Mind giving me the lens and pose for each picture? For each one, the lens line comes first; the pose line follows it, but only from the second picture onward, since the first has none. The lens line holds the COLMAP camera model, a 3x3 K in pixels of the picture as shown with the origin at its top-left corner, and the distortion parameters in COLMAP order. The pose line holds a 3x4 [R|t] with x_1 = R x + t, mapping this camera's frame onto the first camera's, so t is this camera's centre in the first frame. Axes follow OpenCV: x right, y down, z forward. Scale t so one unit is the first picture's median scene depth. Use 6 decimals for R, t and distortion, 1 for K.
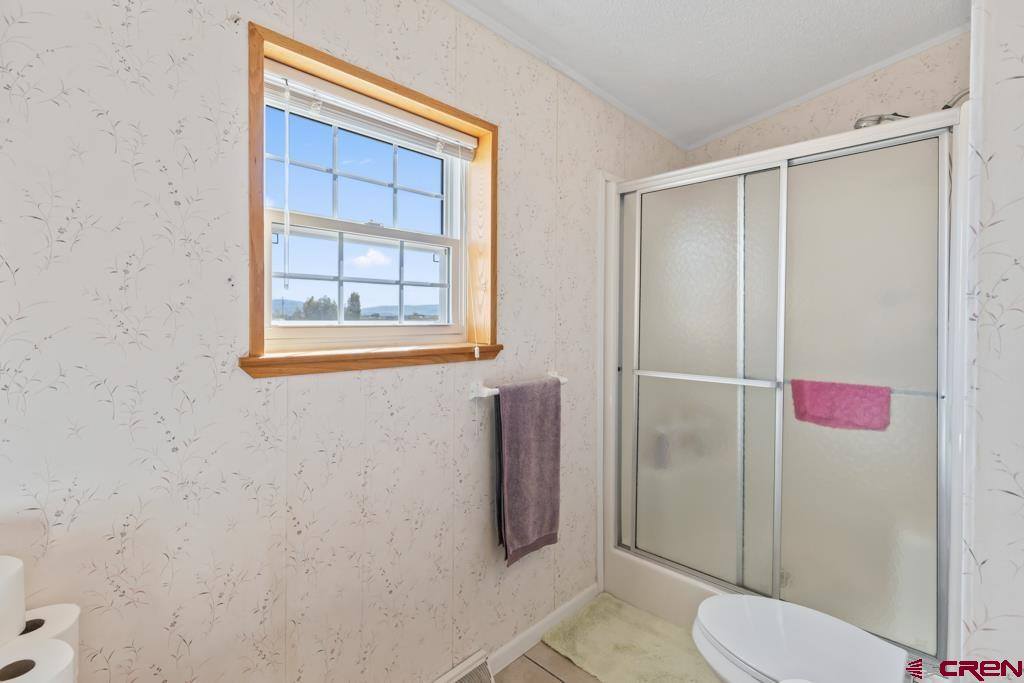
lens RADIAL K [[468.0, 0, 514.2], [0, 468.0, 320.5], [0, 0, 1]] dist [-0.004963, -0.001193]
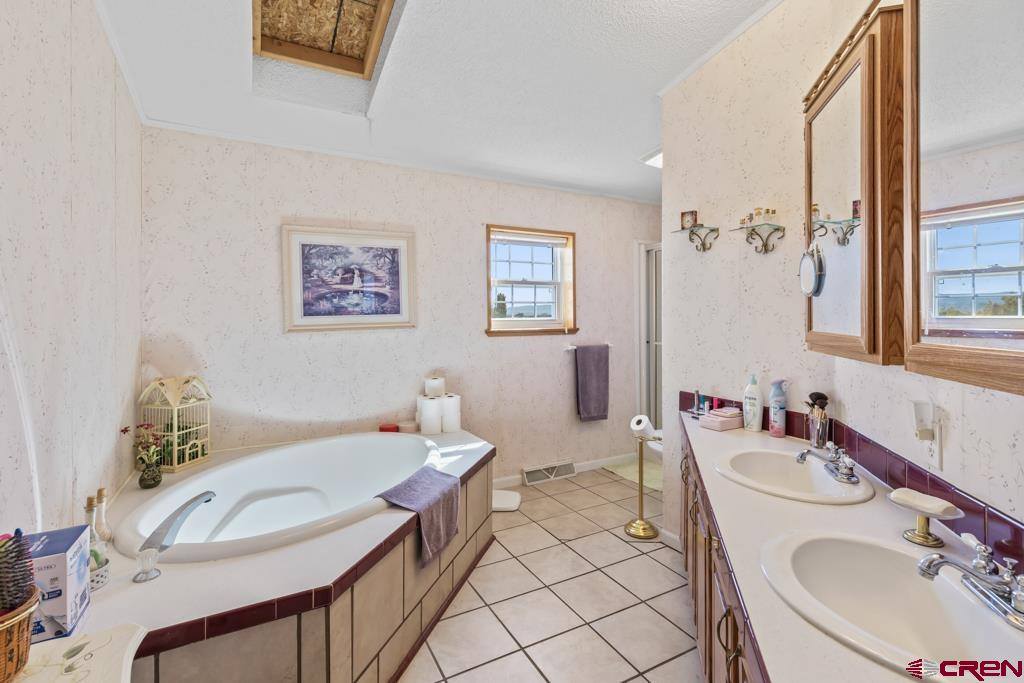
lens RADIAL K [[468.0, 0, 511.0], [0, 468.0, 331.1], [0, 0, 1]] dist [-0.004963, -0.001193]
pose [[0.954656, -0.003613, -0.297688, 0.341429], [0.012224, 0.999559, 0.027067, 0.001683], [0.297459, -0.029479, 0.954279, -1.288336]]
